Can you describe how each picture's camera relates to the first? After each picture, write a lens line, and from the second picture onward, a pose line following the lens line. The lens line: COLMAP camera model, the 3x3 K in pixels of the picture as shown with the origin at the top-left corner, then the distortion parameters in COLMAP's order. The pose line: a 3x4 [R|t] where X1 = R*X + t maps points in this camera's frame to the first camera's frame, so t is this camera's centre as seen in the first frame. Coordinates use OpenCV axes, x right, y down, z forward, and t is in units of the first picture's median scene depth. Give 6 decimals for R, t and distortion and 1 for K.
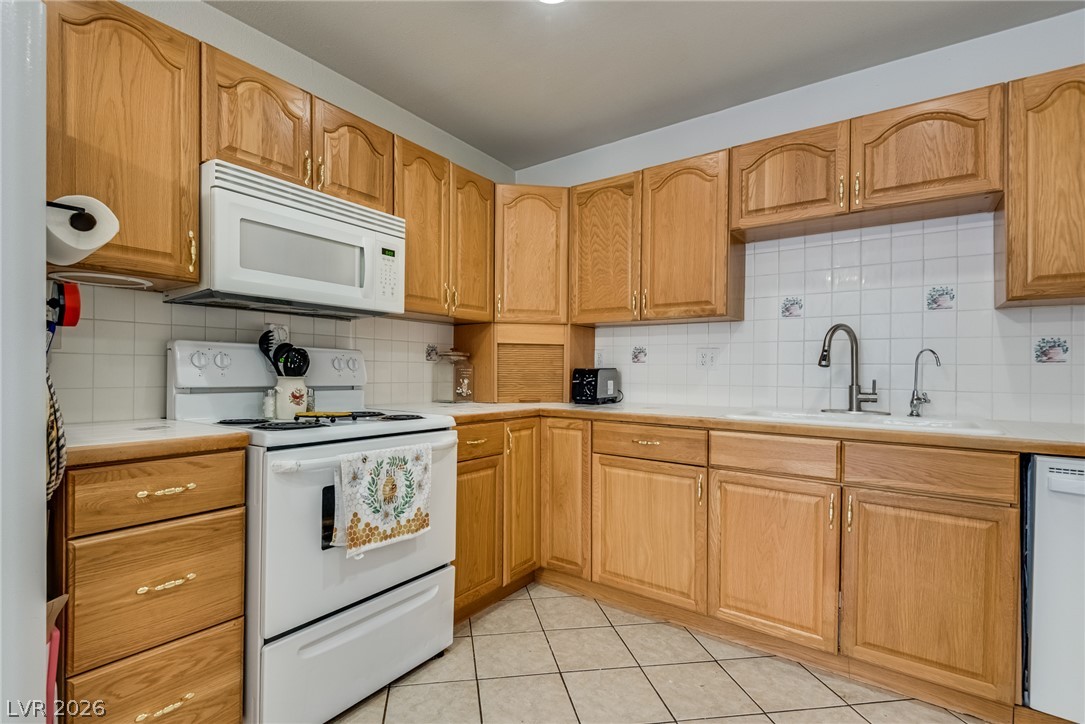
lens RADIAL K [[512.7, 0, 517.3], [0, 512.7, 368.6], [0, 0, 1]] dist [0.029202, -0.020436]
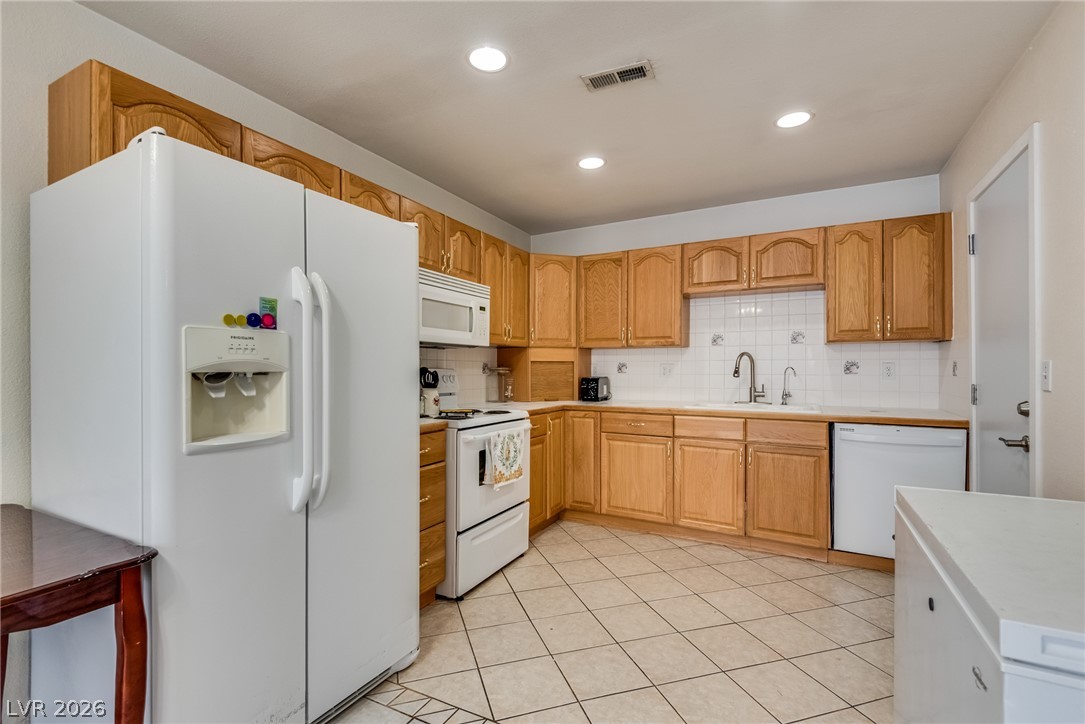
lens RADIAL K [[489.2, 0, 536.6], [0, 489.2, 369.0], [0, 0, 1]] dist [0.018634, -0.000380]
pose [[0.988141, -0.009410, 0.153258, -0.319549], [0.008720, 0.999949, 0.005175, -0.045909], [-0.153299, -0.003777, 0.988173, -0.522558]]
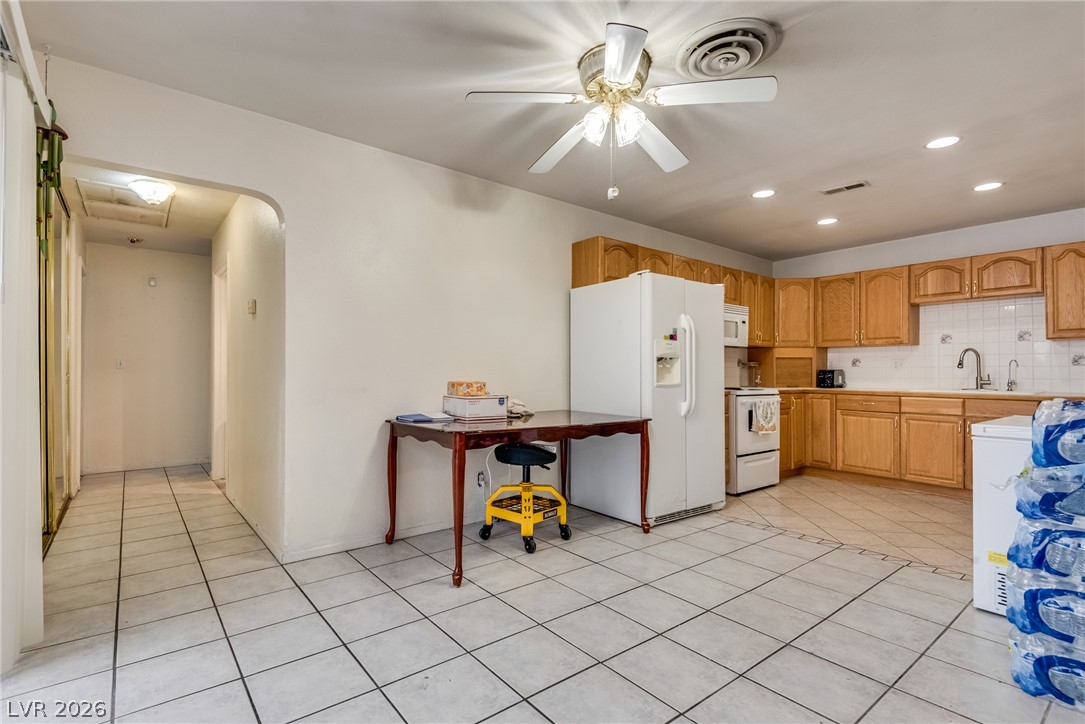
lens RADIAL K [[507.6, 0, 527.8], [0, 507.6, 365.3], [0, 0, 1]] dist [0.026118, -0.018478]
pose [[0.964926, -0.008880, -0.262372, -0.605783], [0.005368, 0.999886, -0.014100, 0.004687], [0.262467, 0.012197, 0.964864, -1.576802]]
